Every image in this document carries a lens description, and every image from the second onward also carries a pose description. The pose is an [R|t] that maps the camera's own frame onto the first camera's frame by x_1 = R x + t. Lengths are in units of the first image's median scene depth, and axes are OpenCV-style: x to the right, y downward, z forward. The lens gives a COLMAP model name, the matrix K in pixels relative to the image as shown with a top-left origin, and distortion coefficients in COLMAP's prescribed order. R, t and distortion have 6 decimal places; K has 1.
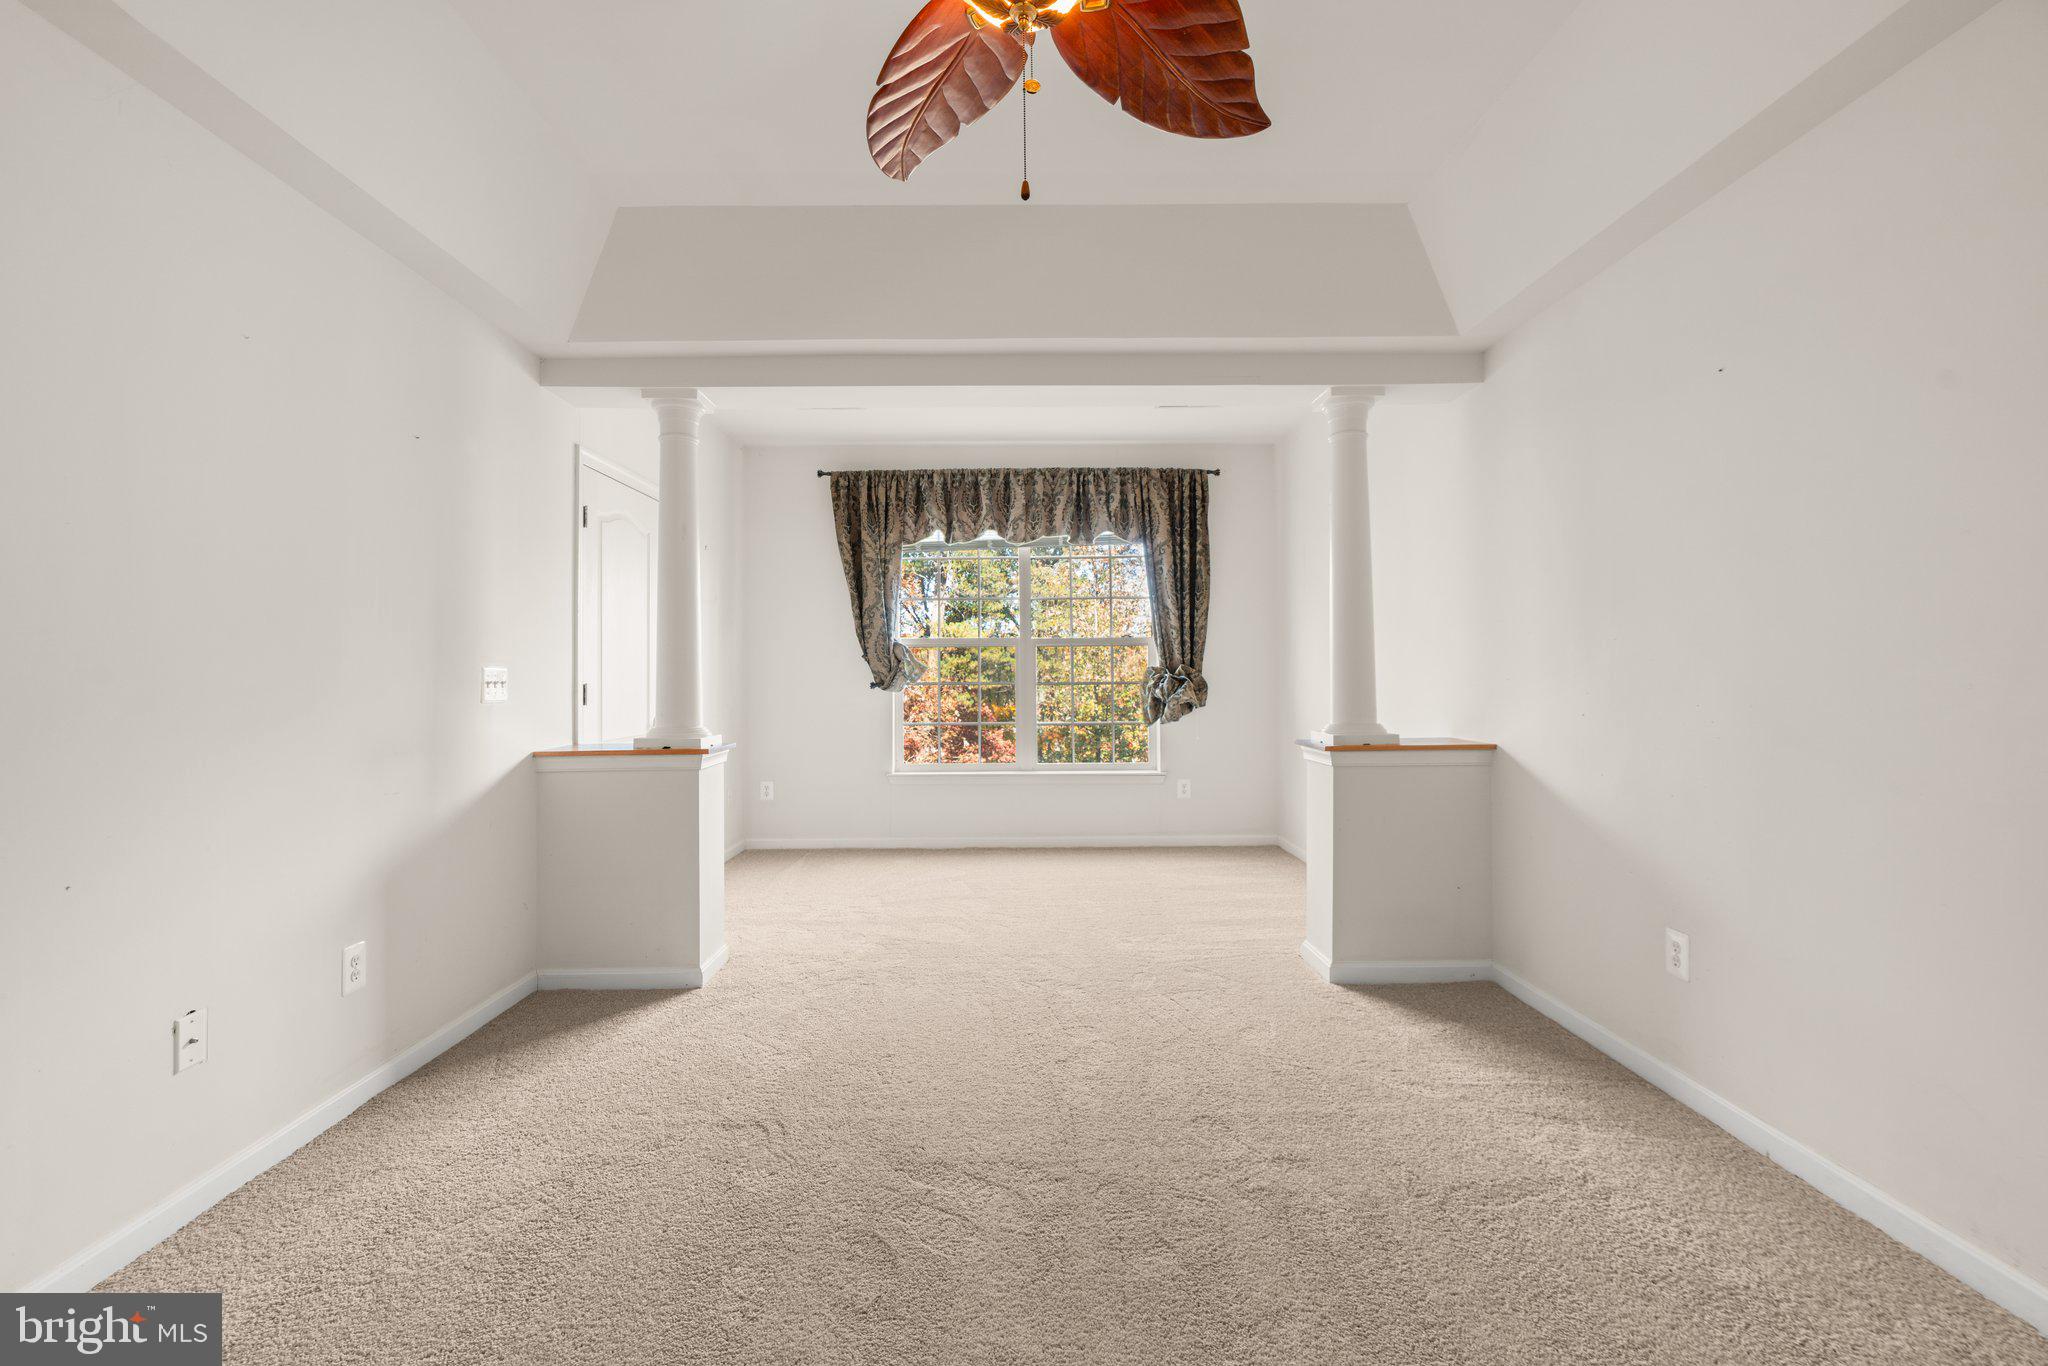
lens RADIAL K [[925.9, 0, 1020.0], [0, 925.9, 672.0], [0, 0, 1]] dist [-0.019921, 0.009785]
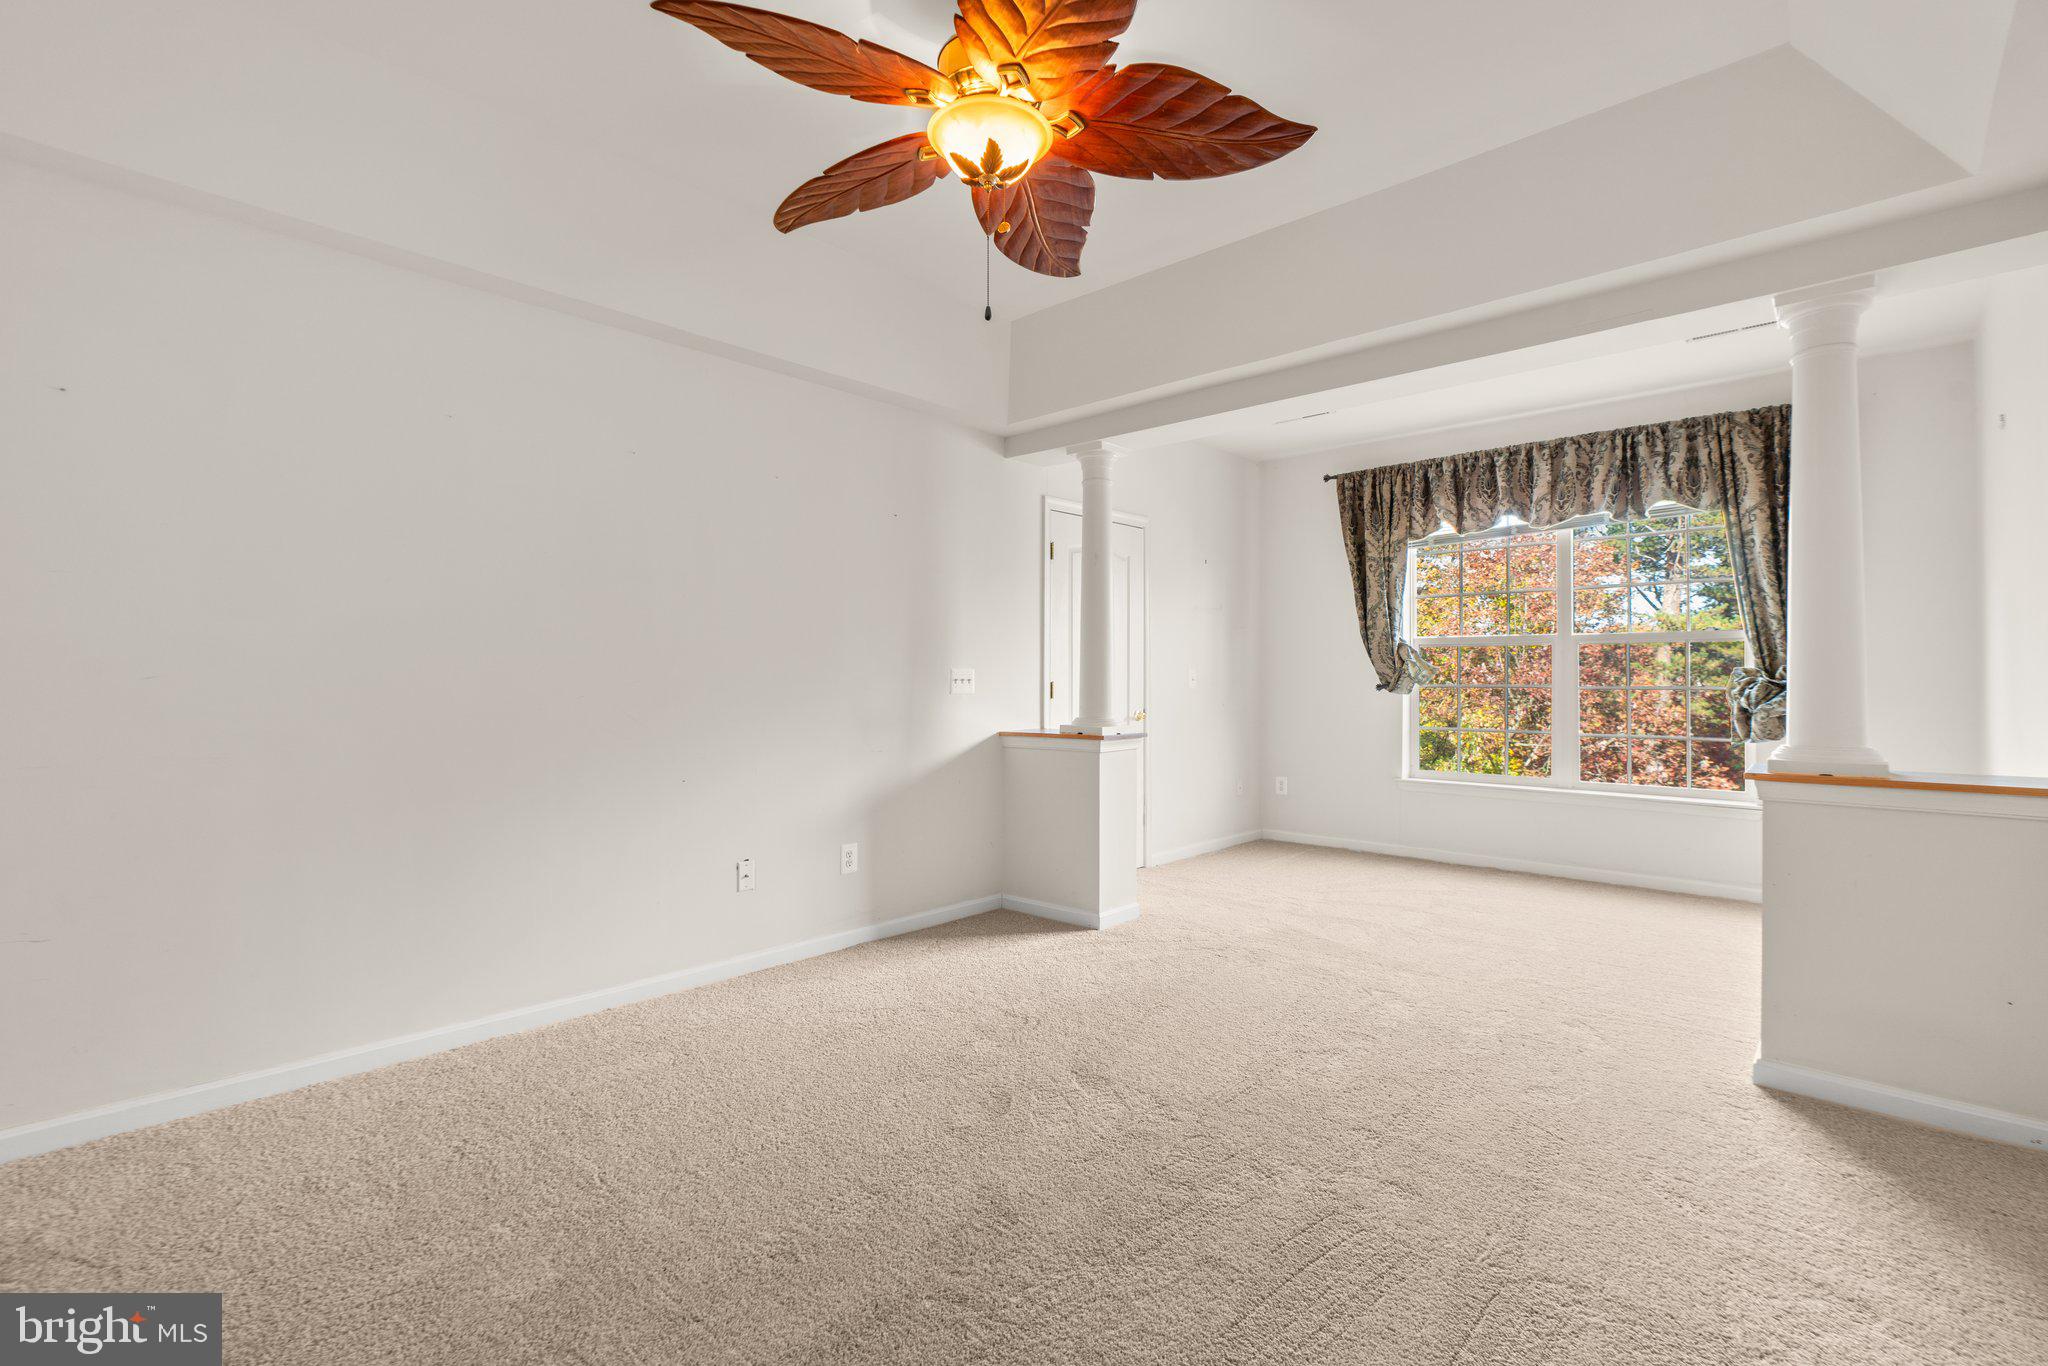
lens RADIAL K [[925.9, 0, 982.4], [0, 925.9, 682.8], [0, 0, 1]] dist [-0.019921, 0.009785]
pose [[0.716018, 0.010846, -0.697997, 0.229301], [-0.003199, 0.999920, 0.012255, -0.000759], [0.698074, -0.006542, 0.715995, 0.007750]]
